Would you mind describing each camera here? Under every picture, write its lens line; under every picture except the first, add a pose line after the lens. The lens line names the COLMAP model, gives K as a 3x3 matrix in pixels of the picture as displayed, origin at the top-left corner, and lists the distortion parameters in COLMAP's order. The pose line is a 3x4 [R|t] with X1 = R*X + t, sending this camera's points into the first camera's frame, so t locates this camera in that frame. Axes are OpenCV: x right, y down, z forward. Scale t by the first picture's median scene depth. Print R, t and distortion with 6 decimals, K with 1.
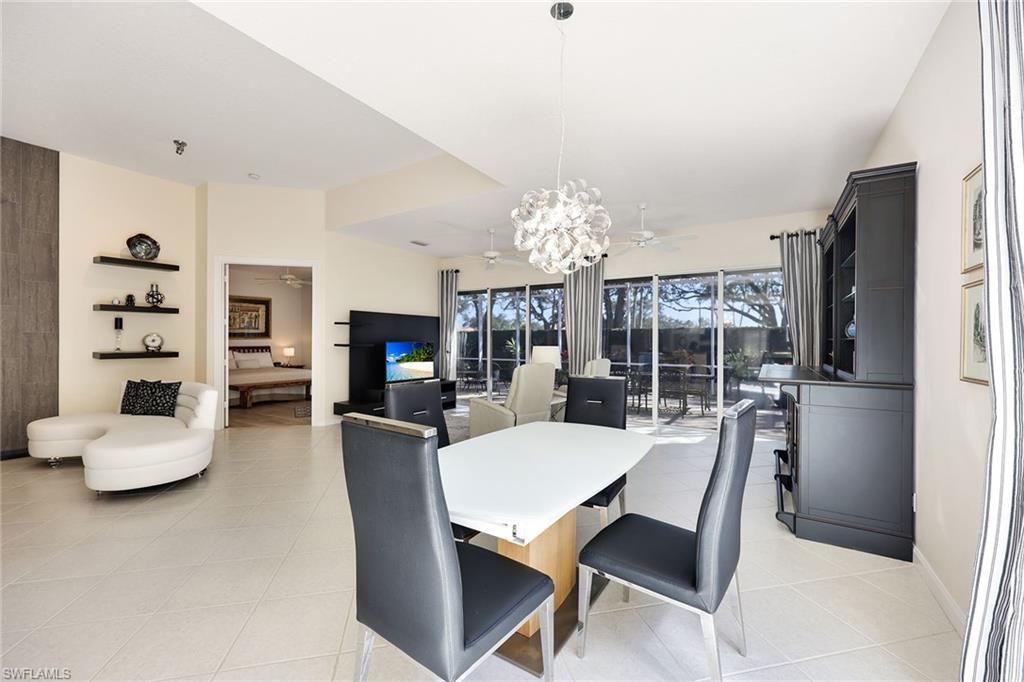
lens RADIAL K [[413.8, 0, 506.1], [0, 413.8, 341.0], [0, 0, 1]] dist [-0.003703, 0.000847]
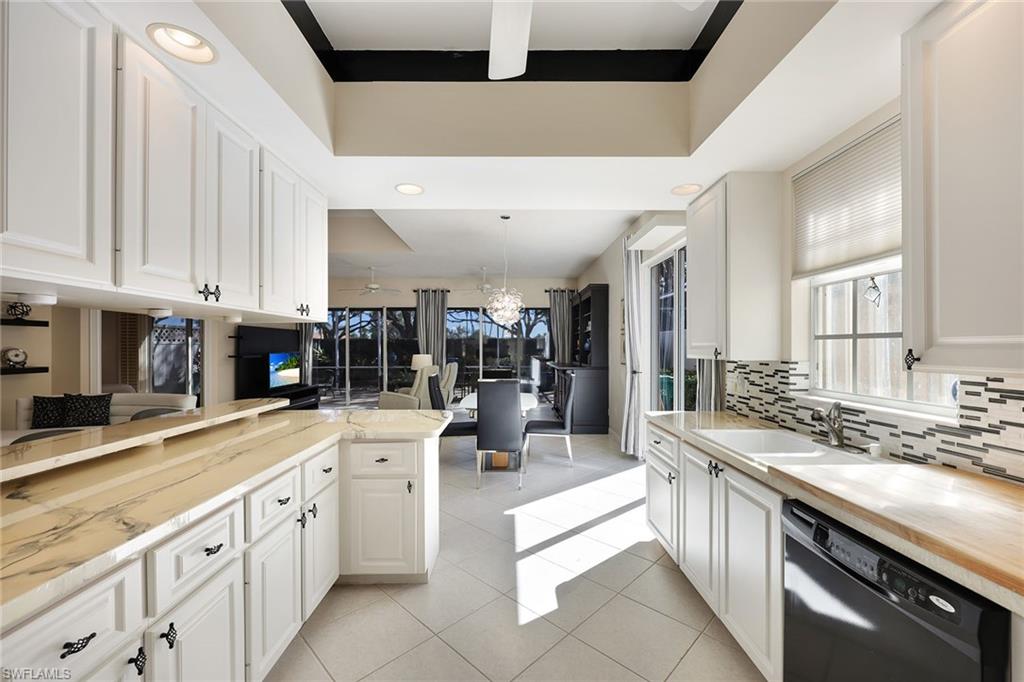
lens RADIAL K [[413.8, 0, 515.9], [0, 413.8, 346.8], [0, 0, 1]] dist [-0.003703, 0.000847]
pose [[0.834519, -0.006491, 0.550941, -0.390857], [0.007414, 0.999972, 0.000551, -0.011622], [-0.550929, 0.003625, 0.834544, -0.363534]]
